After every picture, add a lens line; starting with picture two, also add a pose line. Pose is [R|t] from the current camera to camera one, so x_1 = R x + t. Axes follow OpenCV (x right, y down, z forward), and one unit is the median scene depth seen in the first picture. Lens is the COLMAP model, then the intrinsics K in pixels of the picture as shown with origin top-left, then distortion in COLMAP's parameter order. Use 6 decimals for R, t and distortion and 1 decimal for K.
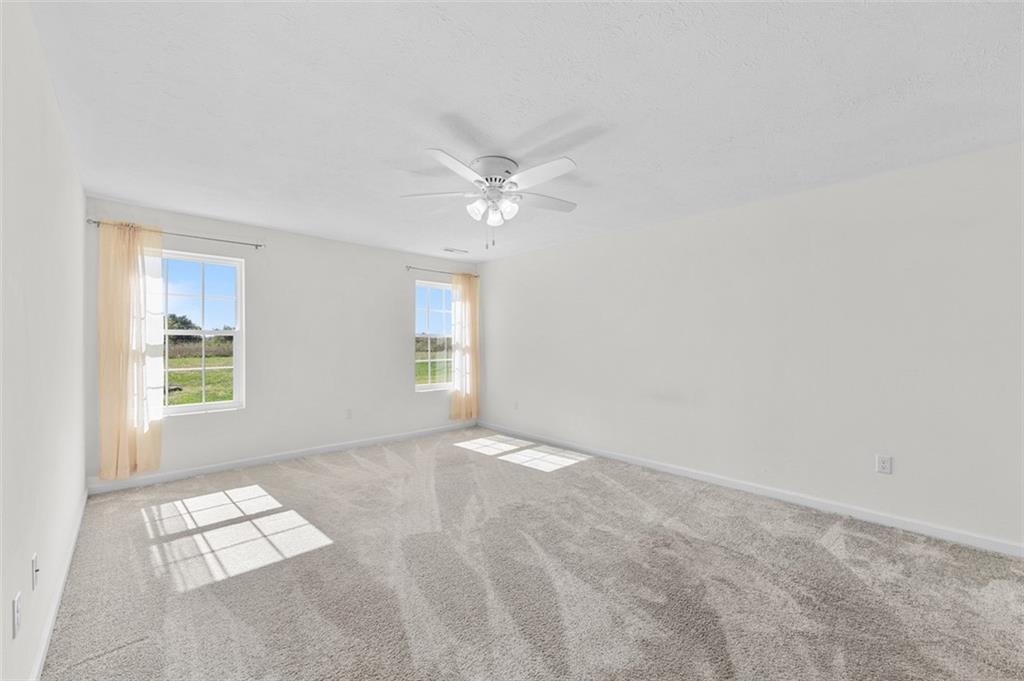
lens RADIAL K [[402.5, 0, 512.6], [0, 402.5, 338.4], [0, 0, 1]] dist [0.001367, -0.000531]
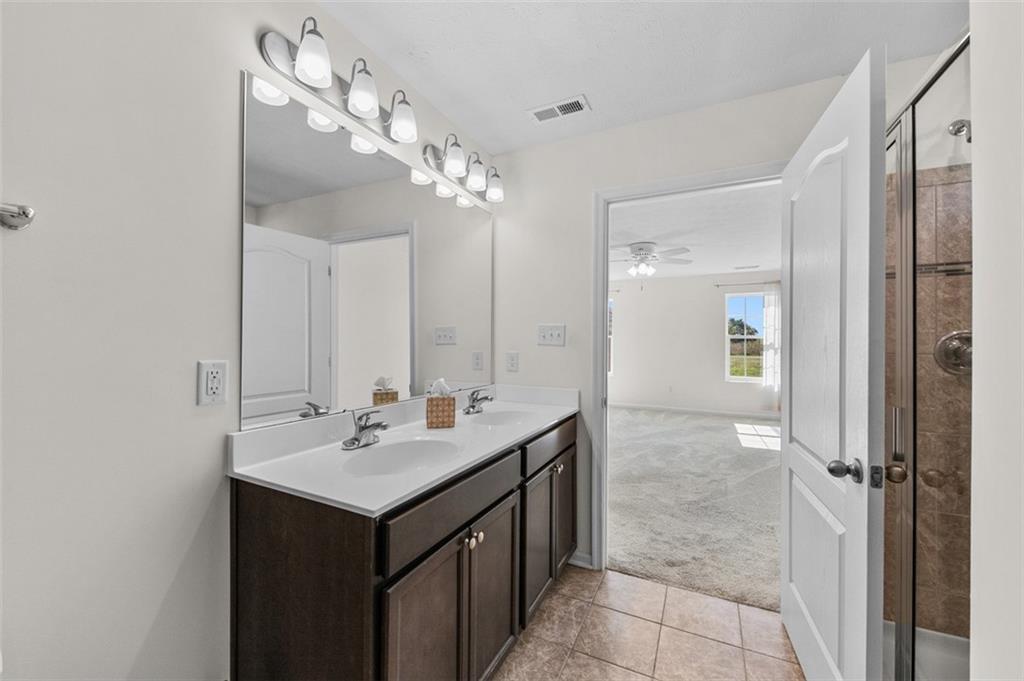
lens RADIAL K [[402.5, 0, 511.7], [0, 402.5, 339.0], [0, 0, 1]] dist [0.001367, -0.000531]
pose [[0.356042, 0.002828, -0.934466, 0.670498], [-0.002936, 0.999994, 0.001907, -0.001039], [0.934465, 0.002064, 0.356048, -0.085775]]
